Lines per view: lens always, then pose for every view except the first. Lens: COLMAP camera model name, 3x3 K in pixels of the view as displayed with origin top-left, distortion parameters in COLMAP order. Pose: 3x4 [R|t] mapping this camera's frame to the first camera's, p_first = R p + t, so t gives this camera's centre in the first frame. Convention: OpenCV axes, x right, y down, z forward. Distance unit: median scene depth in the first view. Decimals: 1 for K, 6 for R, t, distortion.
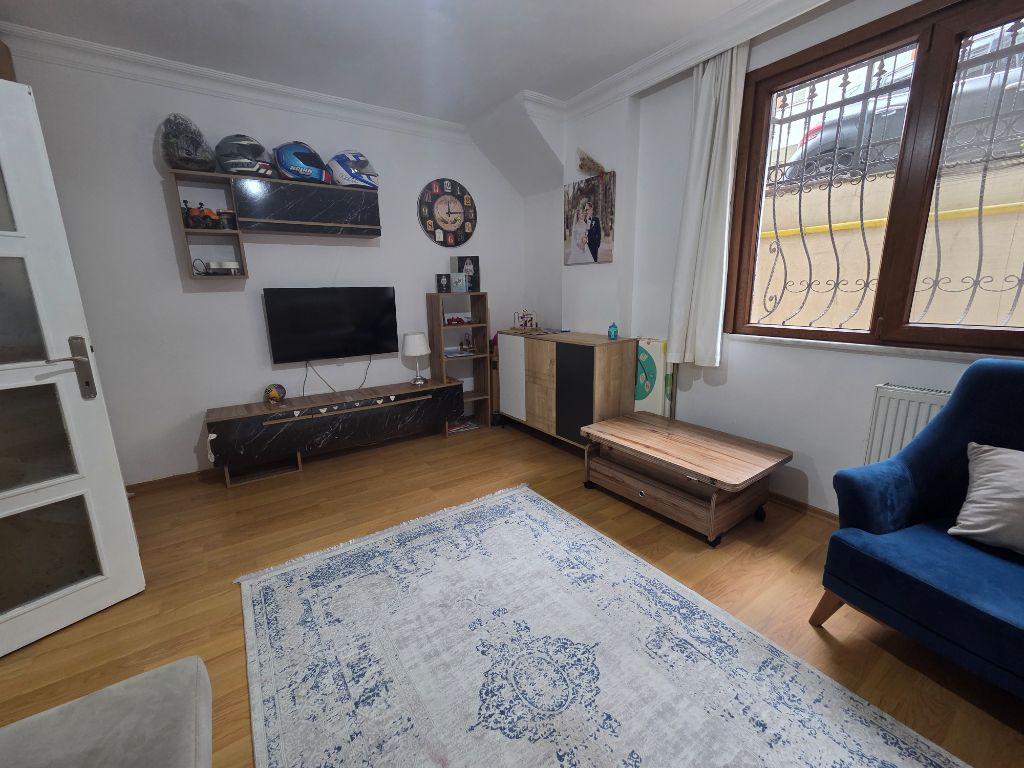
lens RADIAL K [[417.8, 0, 508.7], [0, 417.8, 380.9], [0, 0, 1]] dist [-0.000373, 0.000151]
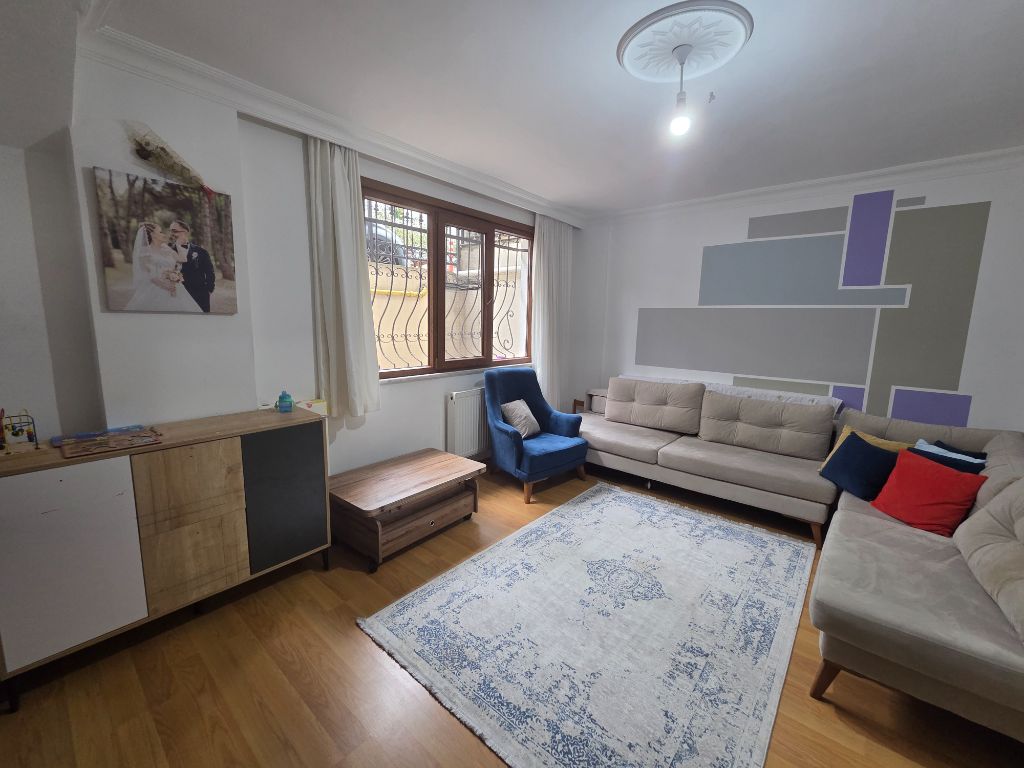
lens RADIAL K [[417.8, 0, 510.4], [0, 417.8, 381.0], [0, 0, 1]] dist [0.000182, -0.000067]
pose [[-0.263432, -0.132528, 0.955531, -0.768771], [0.195799, 0.962555, 0.187483, -0.274329], [-0.944598, 0.236481, -0.227619, 0.941862]]
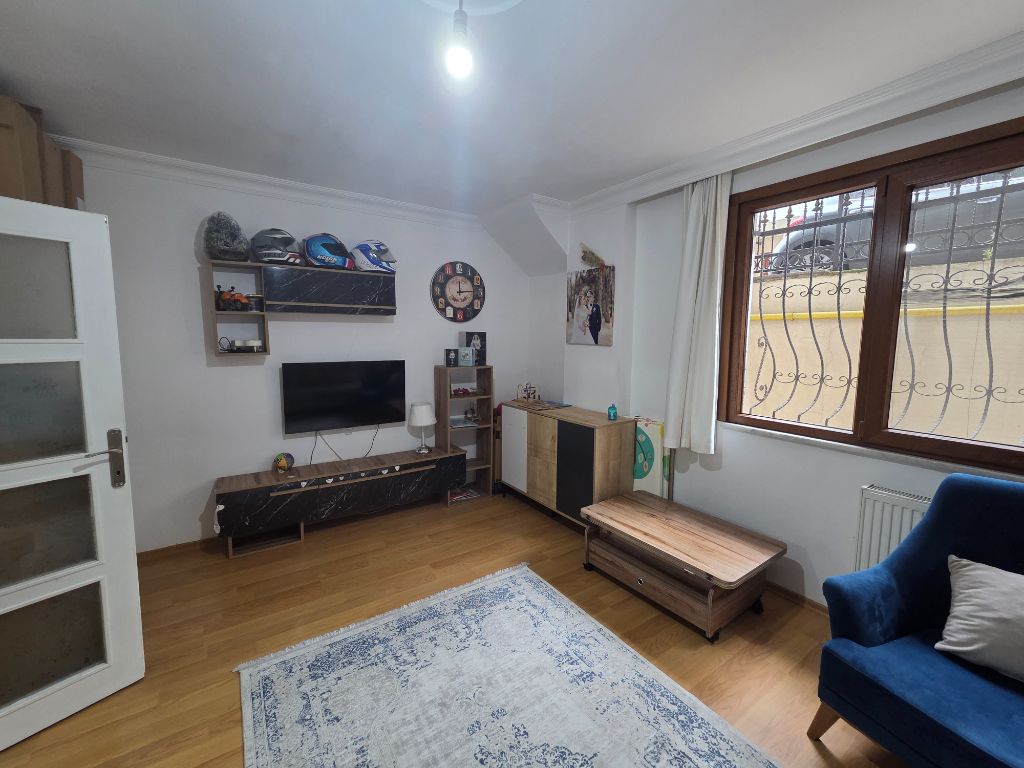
lens RADIAL K [[417.8, 0, 510.4], [0, 417.8, 381.0], [0, 0, 1]] dist [0.000182, -0.000067]
pose [[0.999615, 0.027735, 0.001107, -0.011582], [-0.027440, 0.993403, -0.111344, -0.089706], [-0.004188, 0.111271, 0.993781, -0.058744]]
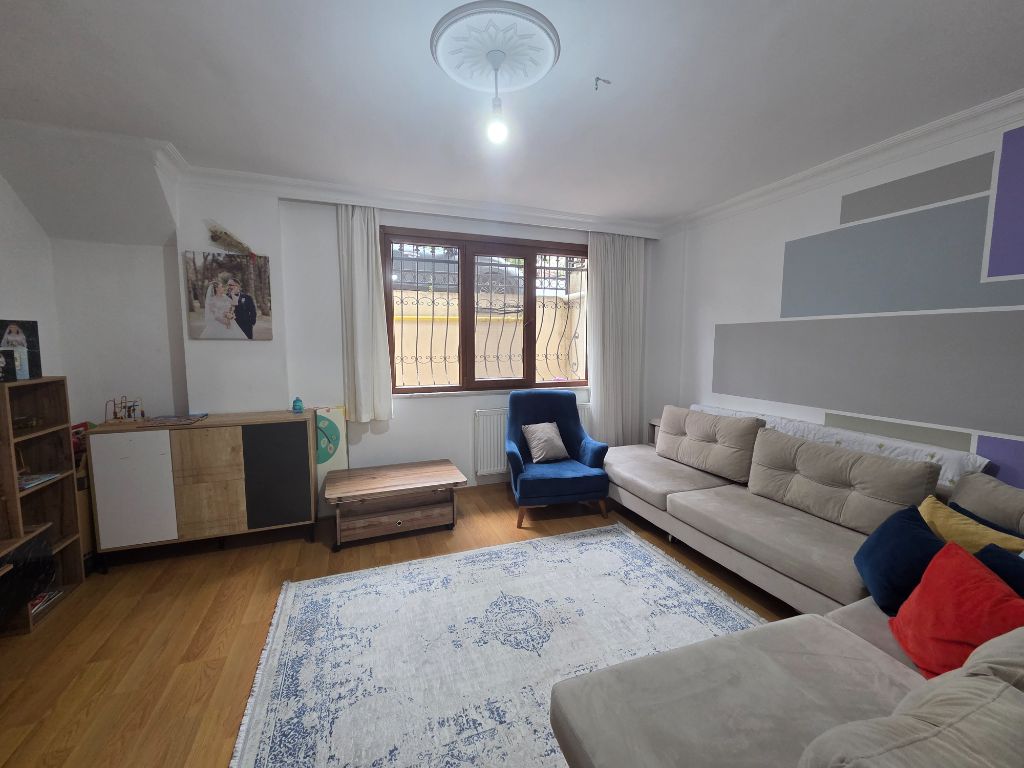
lens RADIAL K [[418.6, 0, 510.8], [0, 418.6, 382.4], [0, 0, 1]] dist [0.000371, 0.000023]
pose [[0.236318, -0.077964, 0.968543, -0.791067], [0.207900, 0.977750, 0.027979, -0.114360], [-0.949174, 0.194748, 0.247269, 0.266938]]
